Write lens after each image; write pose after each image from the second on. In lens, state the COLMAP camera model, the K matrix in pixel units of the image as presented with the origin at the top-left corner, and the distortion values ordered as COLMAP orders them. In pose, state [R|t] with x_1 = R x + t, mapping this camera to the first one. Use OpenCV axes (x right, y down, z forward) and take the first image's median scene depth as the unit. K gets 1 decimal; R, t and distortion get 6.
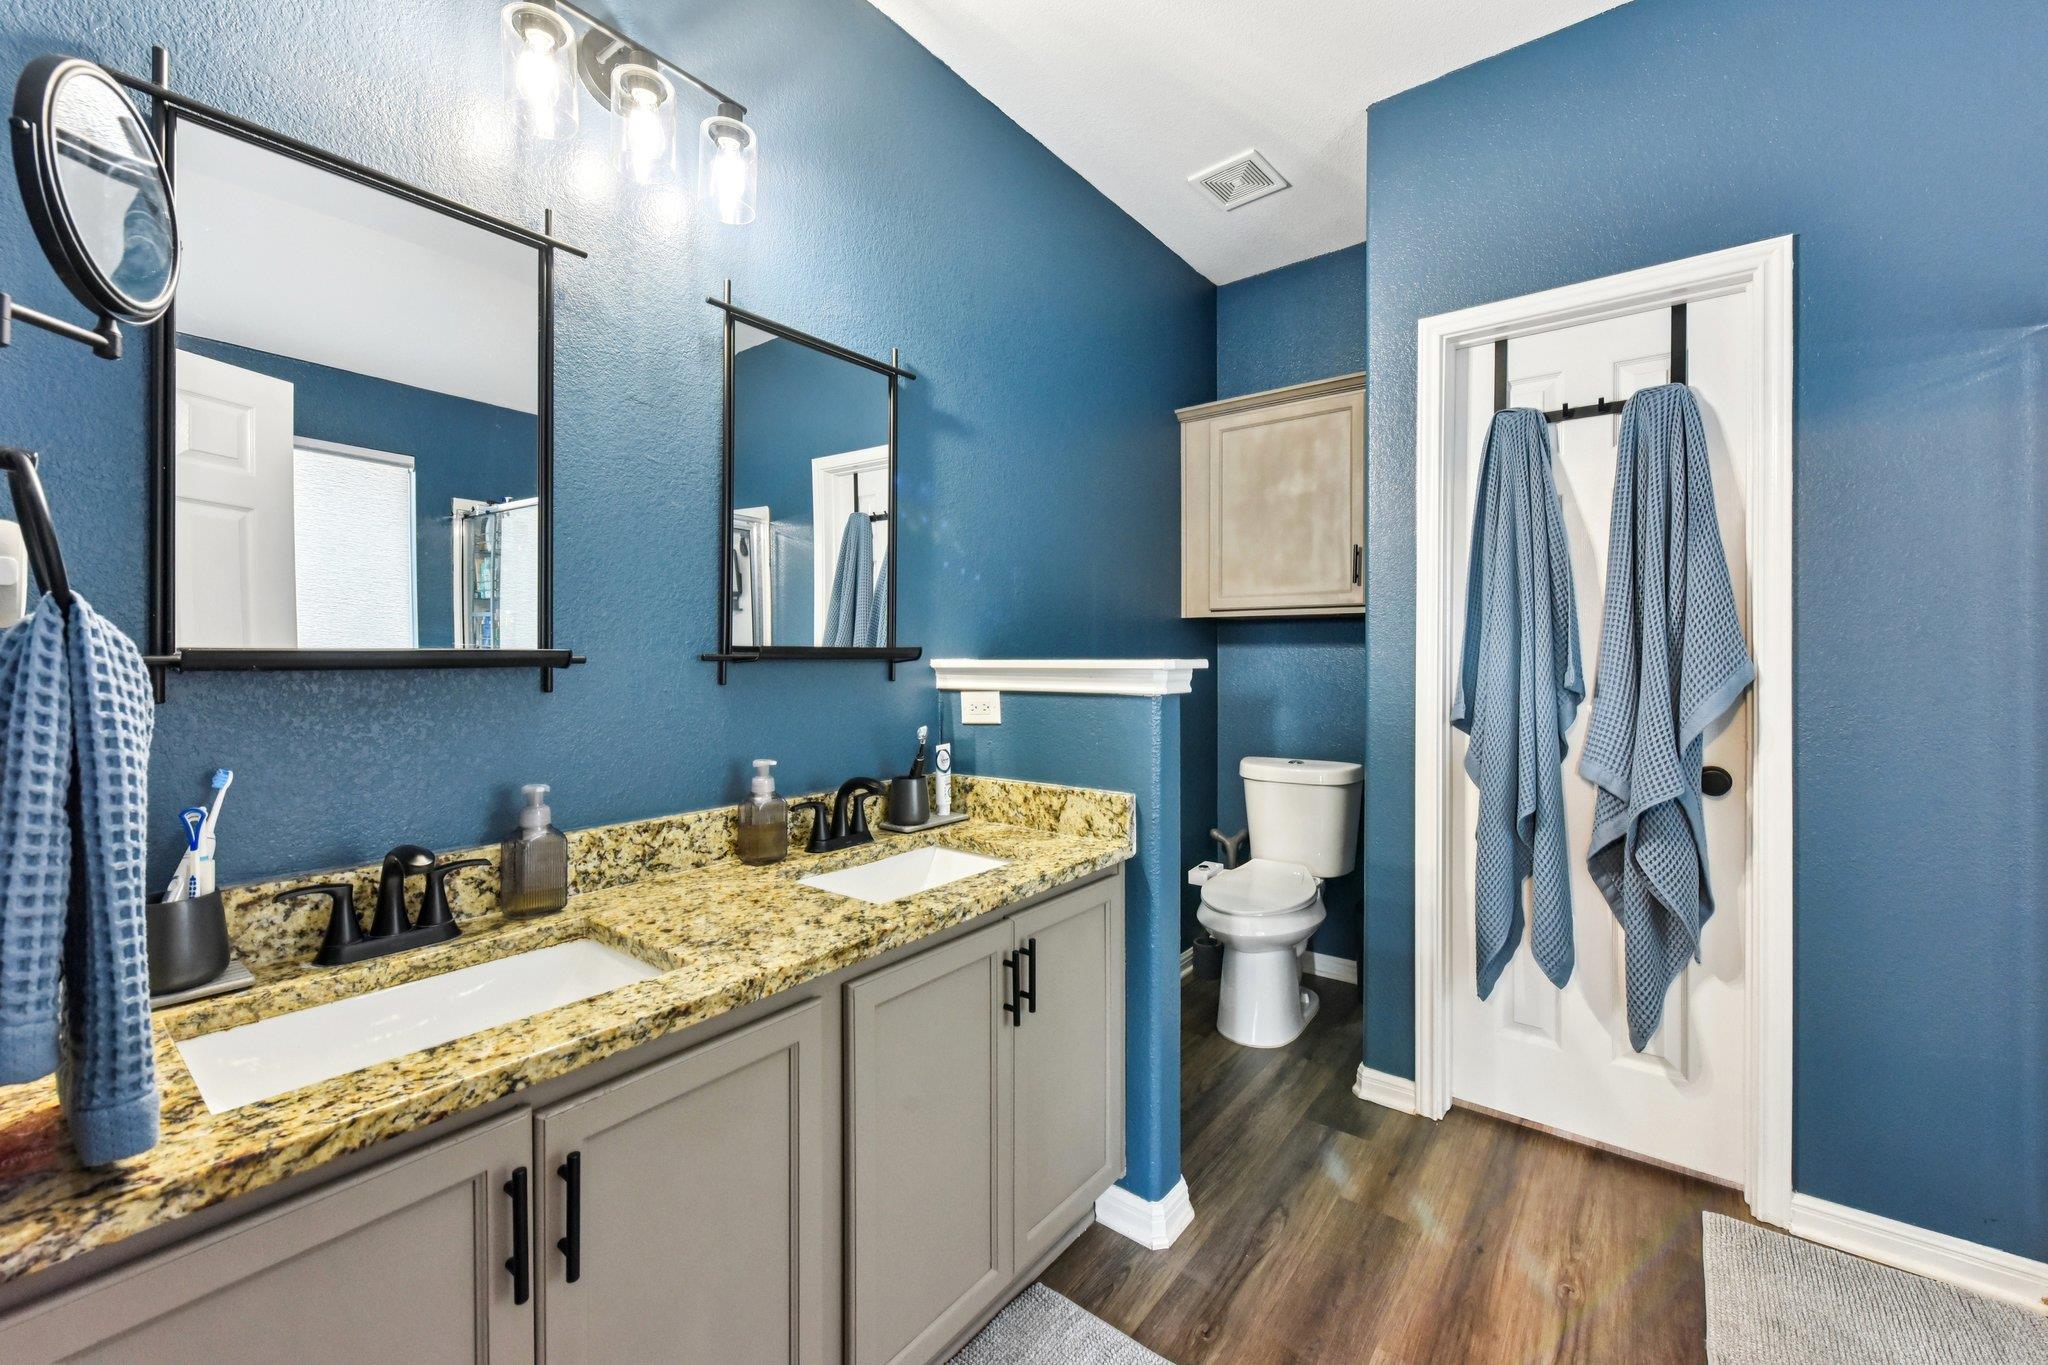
lens RADIAL K [[810.0, 0, 1025.5], [0, 810.0, 671.0], [0, 0, 1]] dist [0.001695, 0.000000]
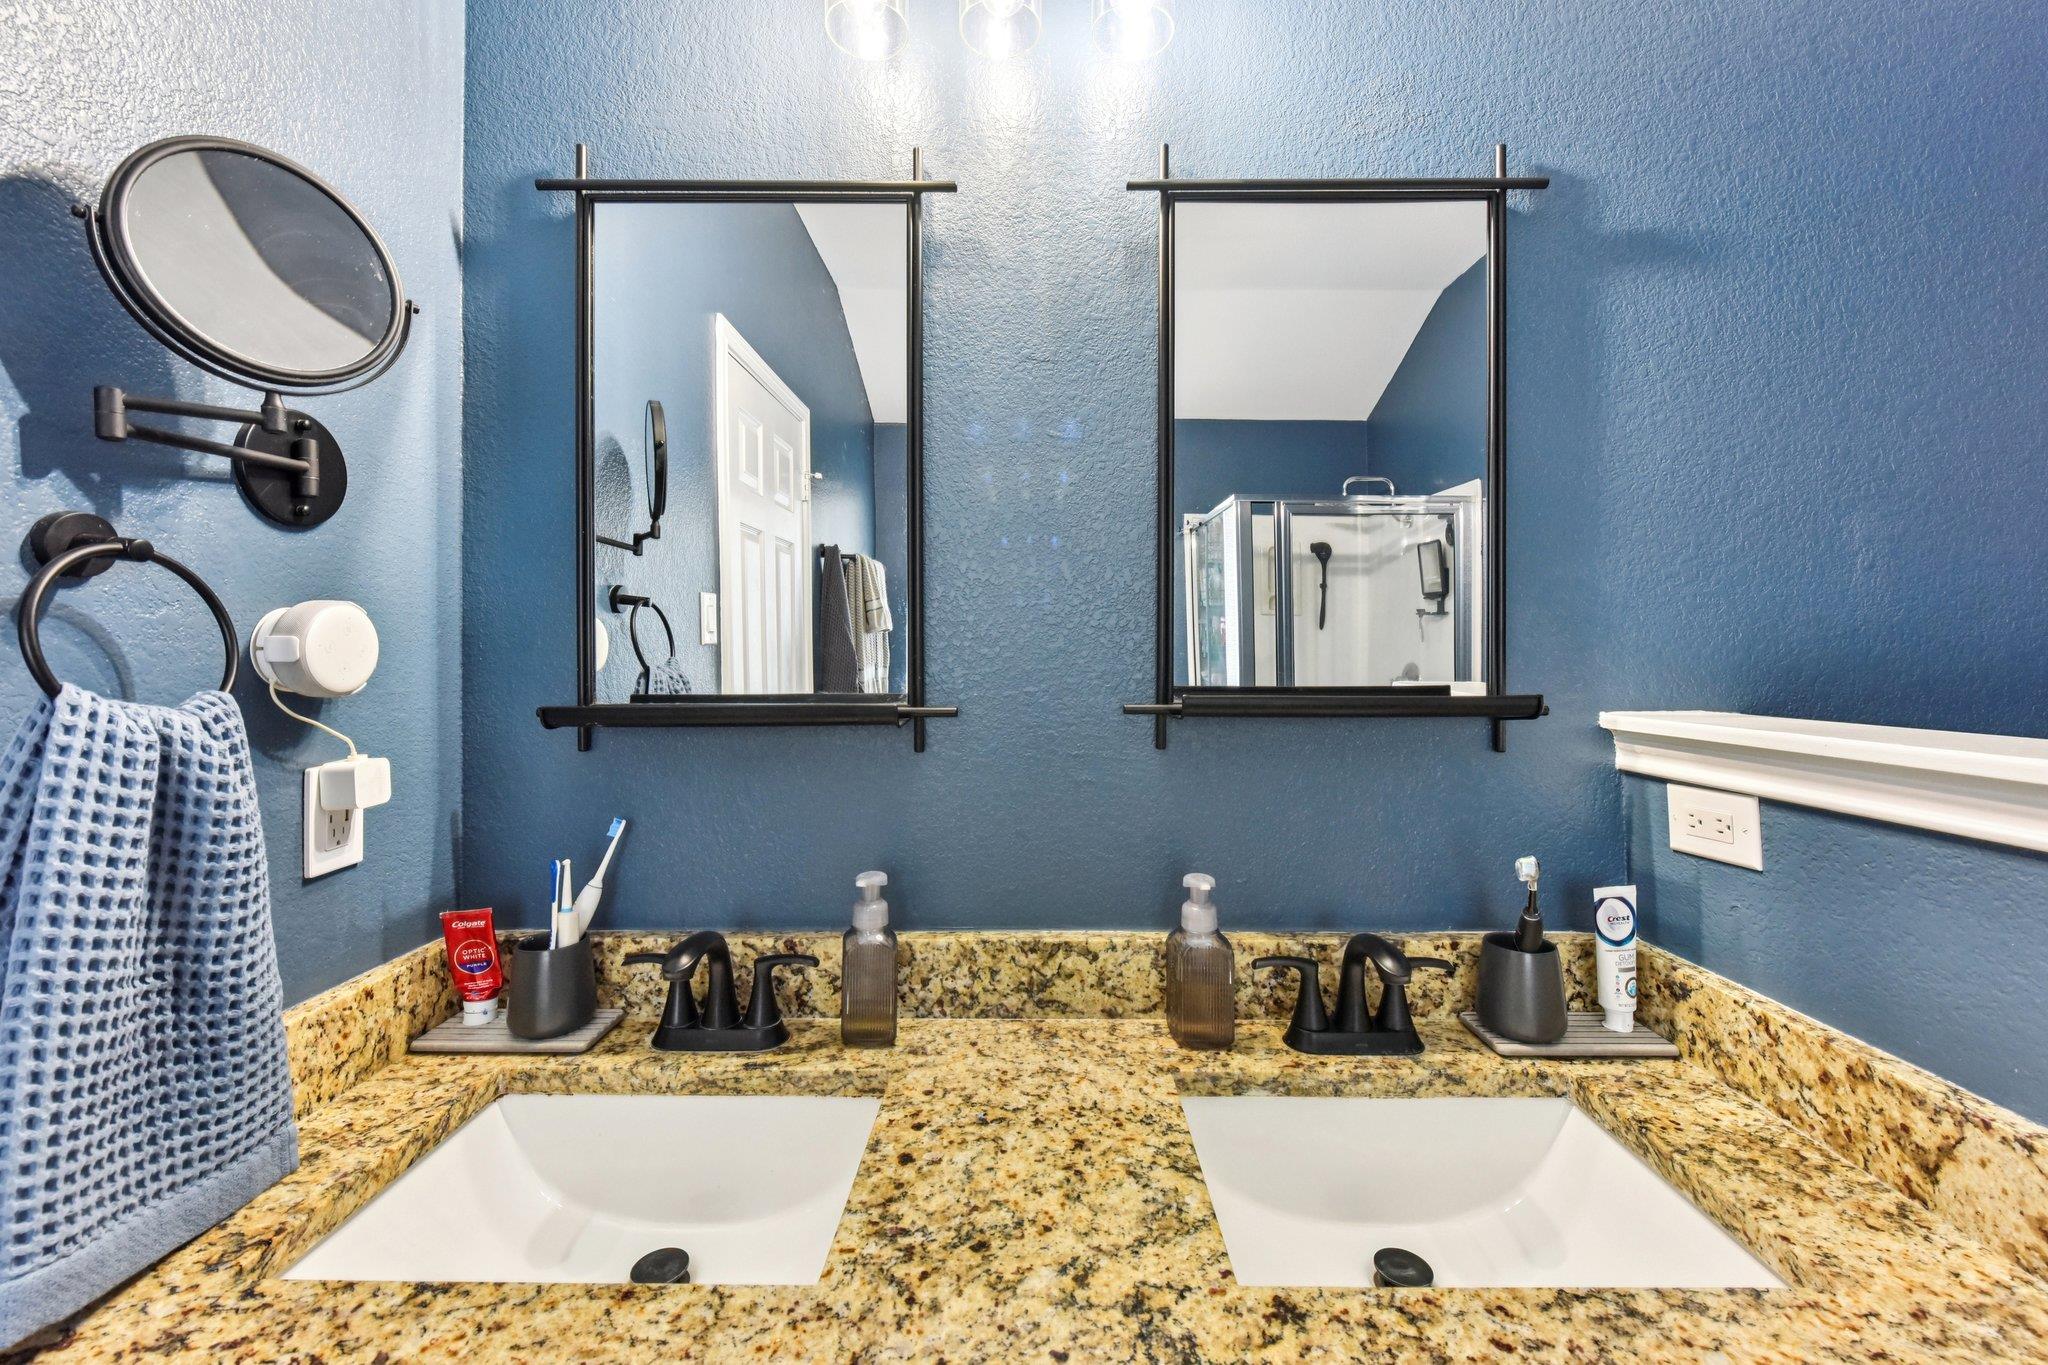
lens RADIAL K [[810.1, 0, 1036.0], [0, 810.1, 653.7], [0, 0, 1]] dist [0.006507, -0.003824]
pose [[0.613282, -0.003137, -0.789858, 0.097146], [-0.012968, 0.999817, -0.014040, -0.053361], [0.789758, 0.018853, 0.613129, 0.525031]]
